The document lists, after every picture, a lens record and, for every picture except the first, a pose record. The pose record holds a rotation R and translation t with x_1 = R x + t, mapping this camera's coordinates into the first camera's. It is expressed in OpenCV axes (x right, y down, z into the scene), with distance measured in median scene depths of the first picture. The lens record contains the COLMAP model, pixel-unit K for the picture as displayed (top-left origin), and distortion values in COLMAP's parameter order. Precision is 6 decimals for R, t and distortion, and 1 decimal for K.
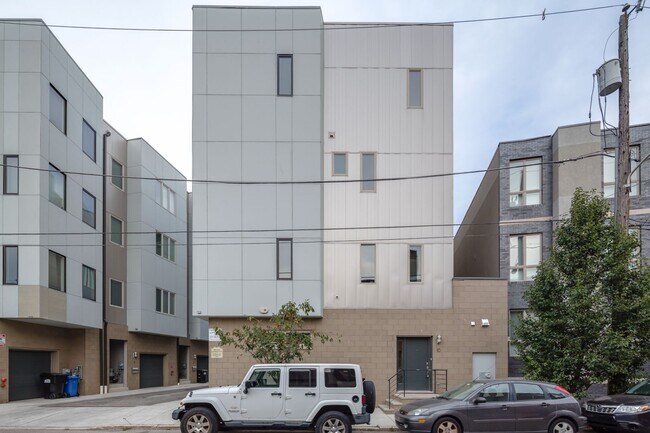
lens RADIAL K [[313.1, 0, 325.0], [0, 313.1, 227.3], [0, 0, 1]] dist [0.000263, 0.000036]
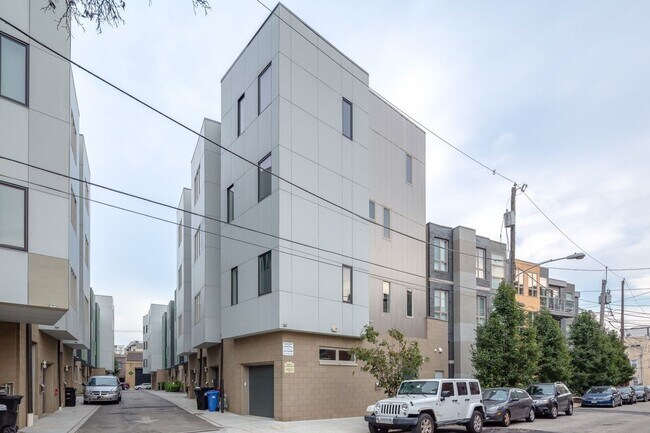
lens RADIAL K [[326.9, 0, 324.0], [0, 326.9, 204.3], [0, 0, 1]] dist [0.002134, 0.000449]
pose [[0.752047, 0.310426, 0.581430, -0.960304], [-0.261226, 0.950283, -0.169477, 0.049323], [-0.605133, -0.024429, 0.795749, 0.104881]]
